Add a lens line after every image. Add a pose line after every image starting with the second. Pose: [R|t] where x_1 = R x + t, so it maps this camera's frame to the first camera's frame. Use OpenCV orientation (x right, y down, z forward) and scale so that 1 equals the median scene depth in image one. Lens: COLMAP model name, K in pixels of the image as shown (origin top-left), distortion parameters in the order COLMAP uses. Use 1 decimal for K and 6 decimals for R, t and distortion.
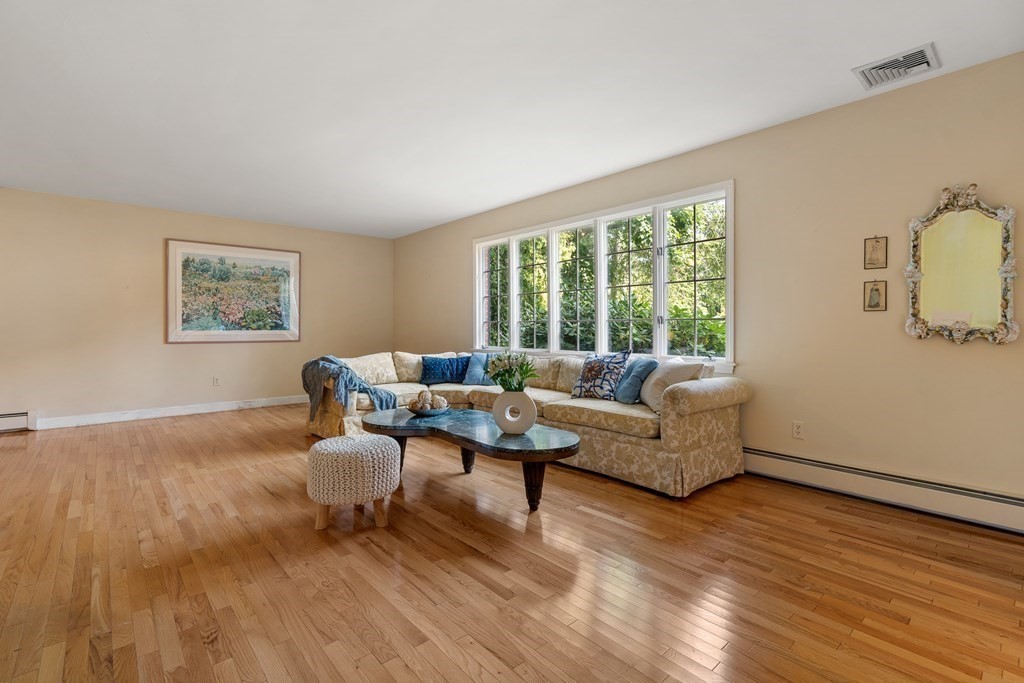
lens RADIAL K [[465.8, 0, 511.2], [0, 465.8, 332.6], [0, 0, 1]] dist [-0.005536, 0.000244]
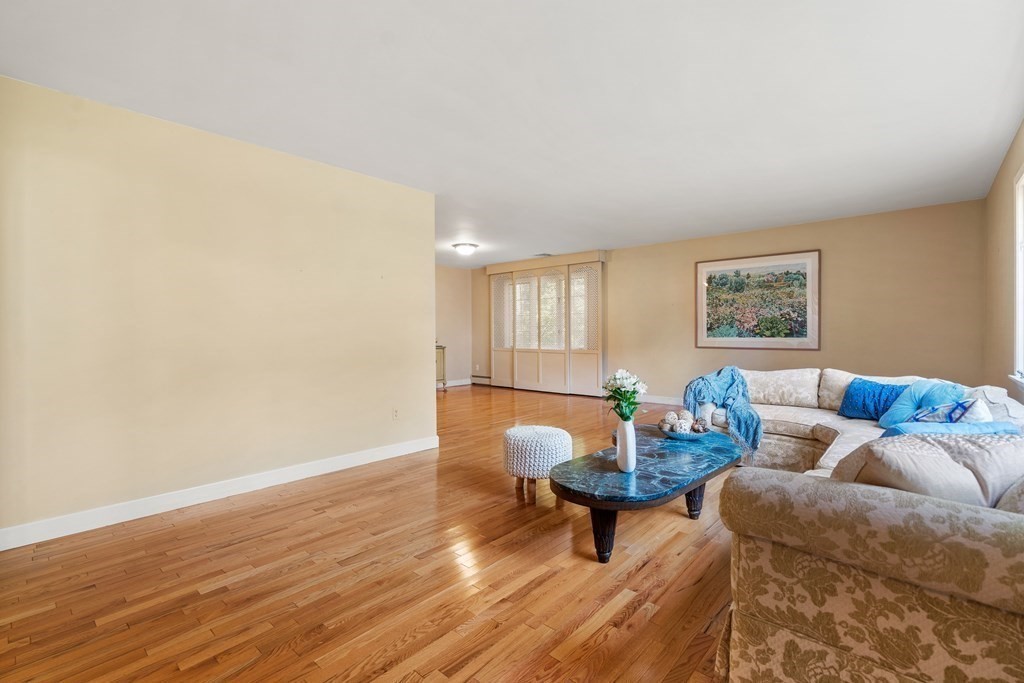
lens RADIAL K [[465.8, 0, 510.2], [0, 465.8, 342.0], [0, 0, 1]] dist [-0.005536, 0.000244]
pose [[0.119042, 0.021648, -0.992653, 0.401059], [-0.005413, 0.999762, 0.021153, -0.014438], [0.992874, 0.002855, 0.119131, 0.346821]]
